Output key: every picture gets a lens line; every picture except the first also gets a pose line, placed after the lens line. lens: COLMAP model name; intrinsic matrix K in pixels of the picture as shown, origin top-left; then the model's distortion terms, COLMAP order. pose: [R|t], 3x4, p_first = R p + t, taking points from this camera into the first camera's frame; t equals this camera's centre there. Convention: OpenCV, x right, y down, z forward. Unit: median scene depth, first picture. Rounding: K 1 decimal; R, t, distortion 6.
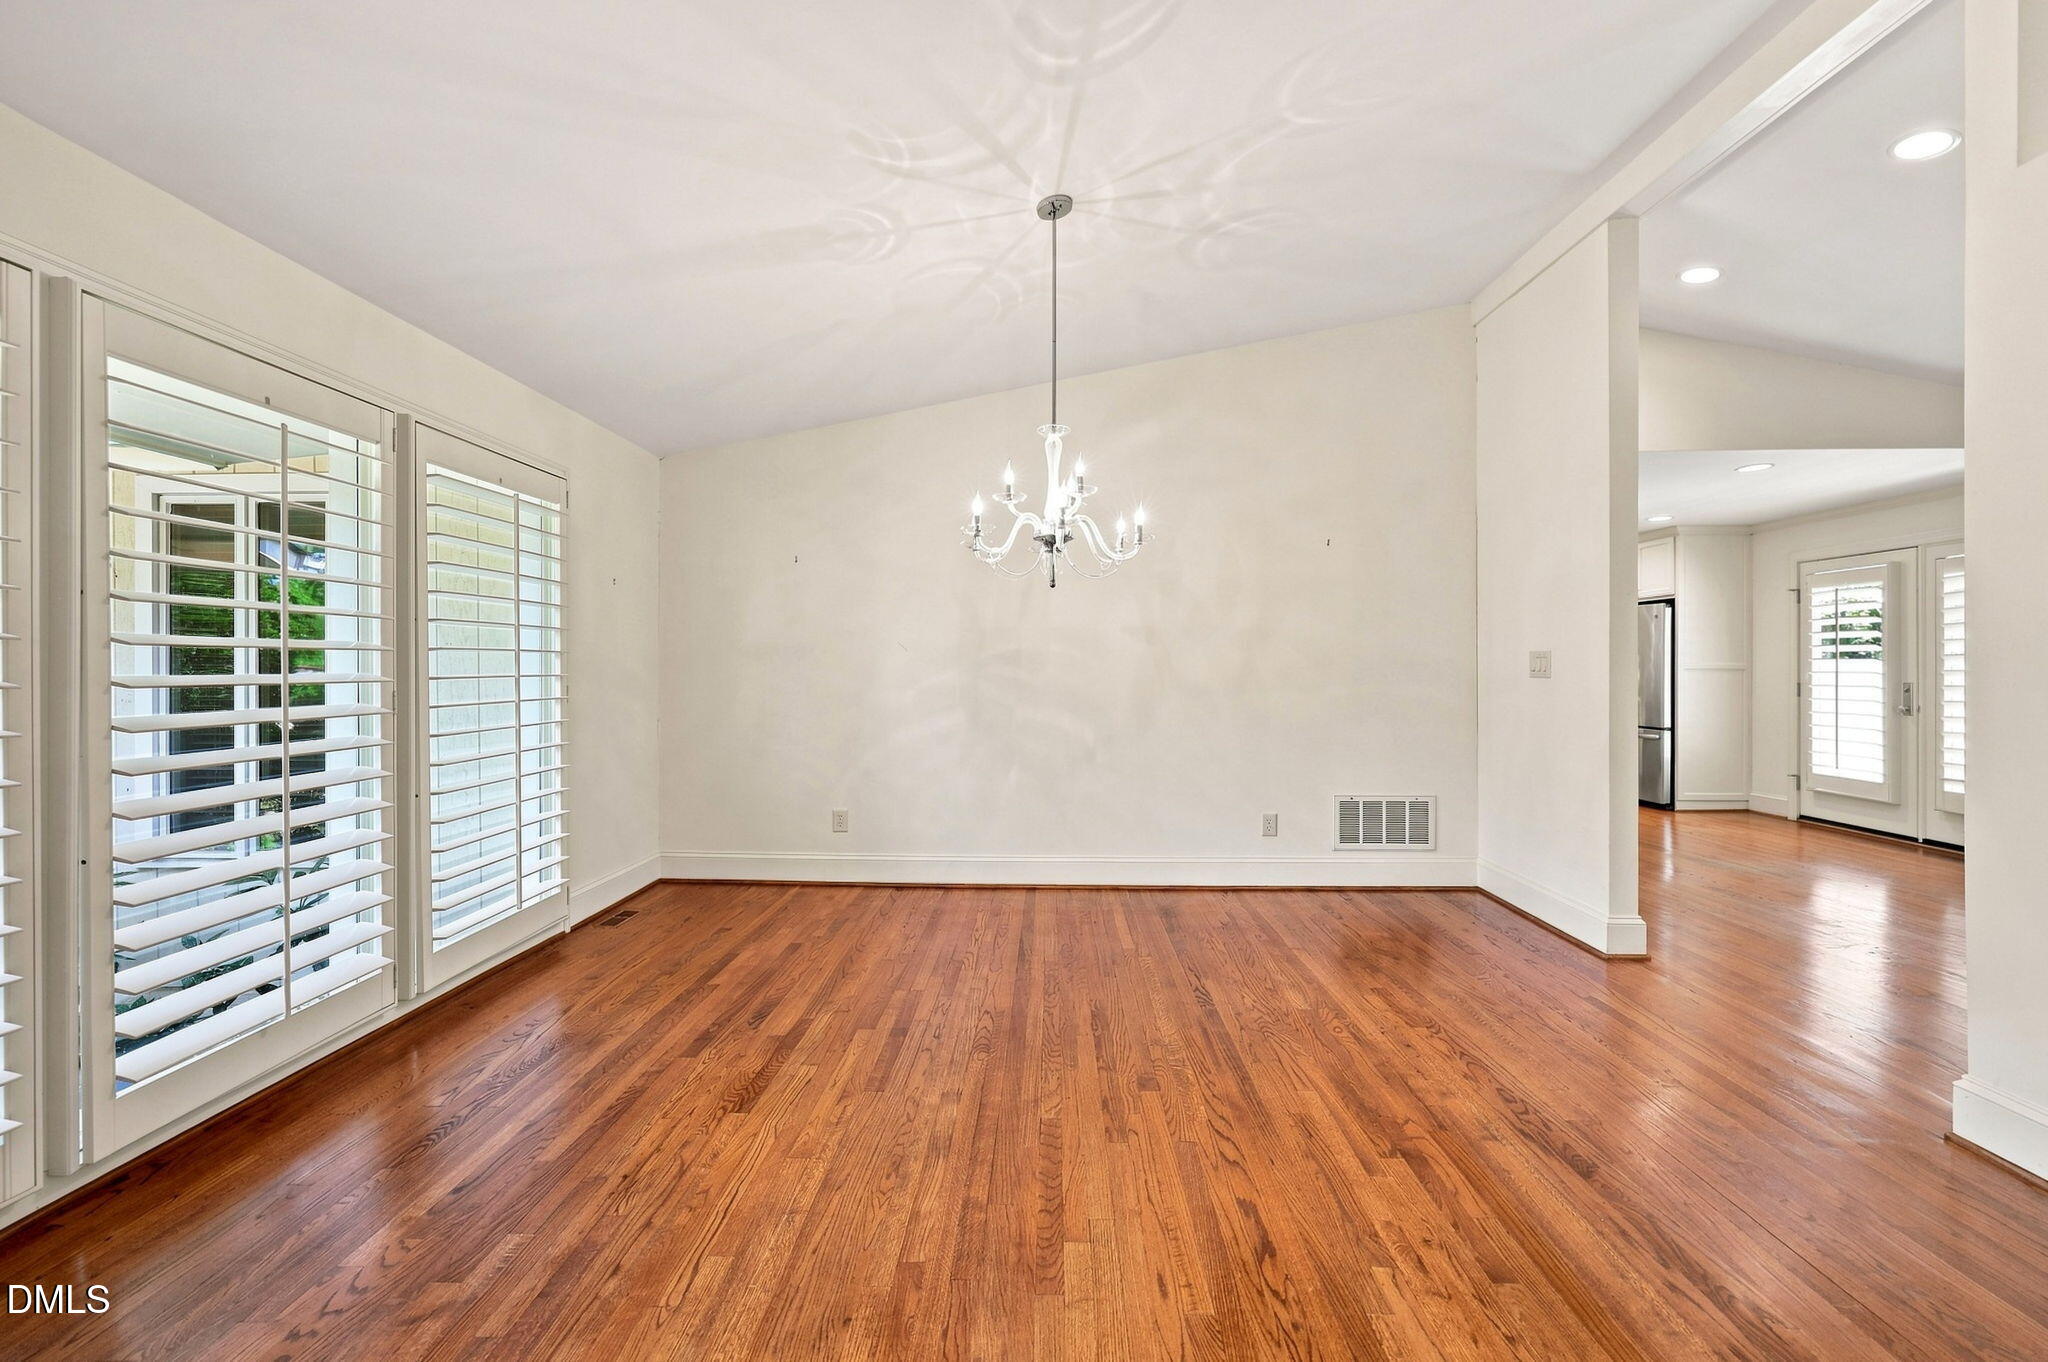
lens RADIAL K [[838.2, 0, 1038.1], [0, 838.2, 668.8], [0, 0, 1]] dist [-0.002140, -0.000117]
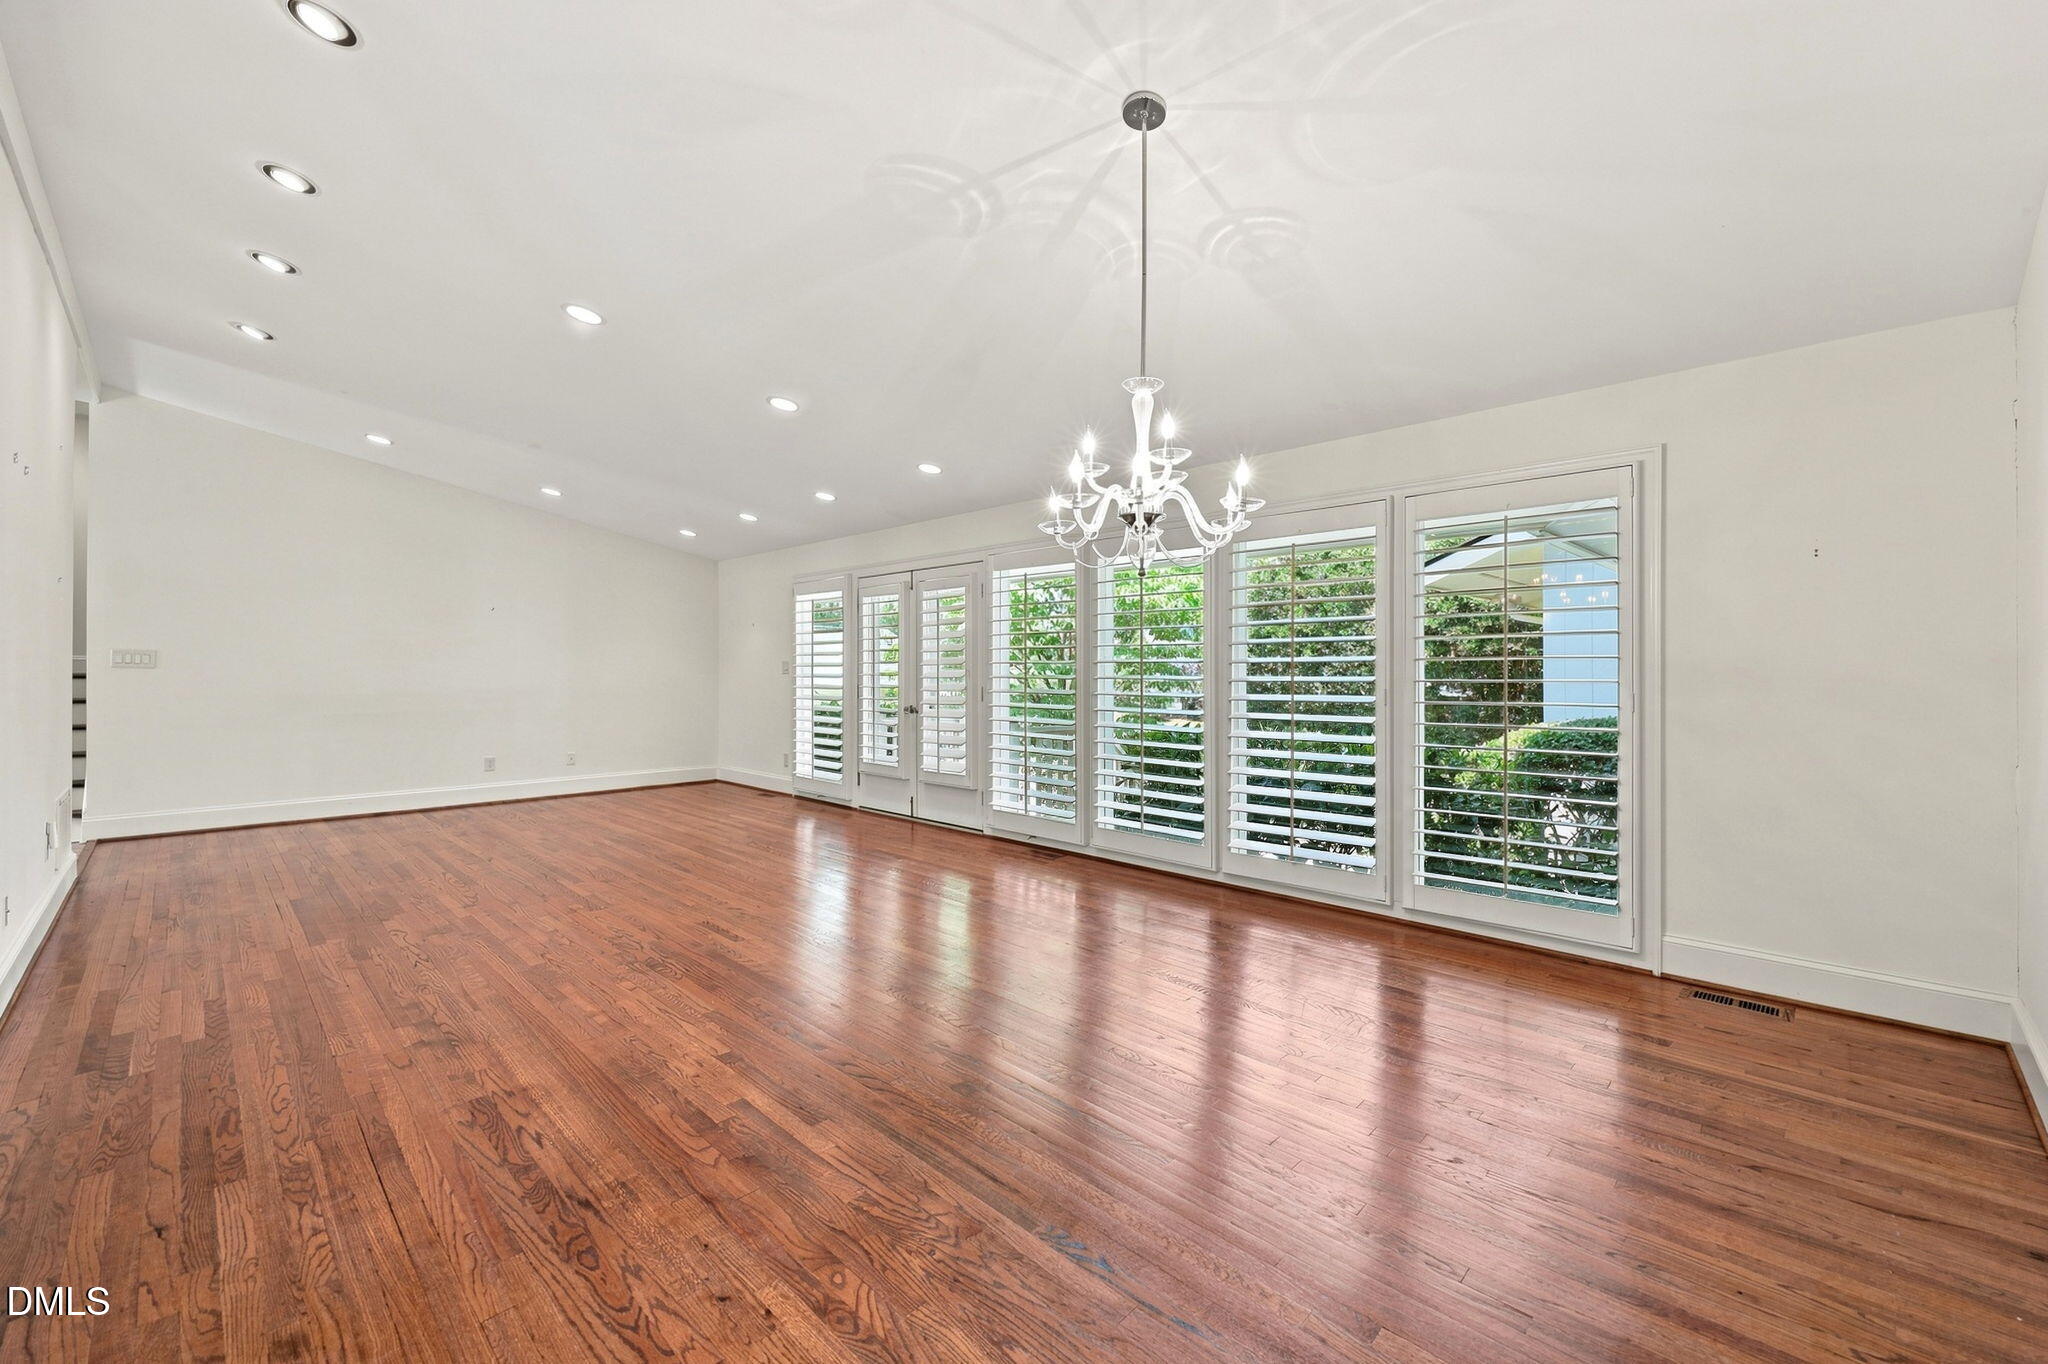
lens RADIAL K [[838.2, 0, 1038.1], [0, 838.2, 669.8], [0, 0, 1]] dist [-0.002140, -0.000117]
pose [[-0.688001, 0.002002, -0.725707, 0.444227], [0.001713, 0.999998, 0.001134, -0.005389], [0.725708, -0.000462, -0.688003, 0.972414]]
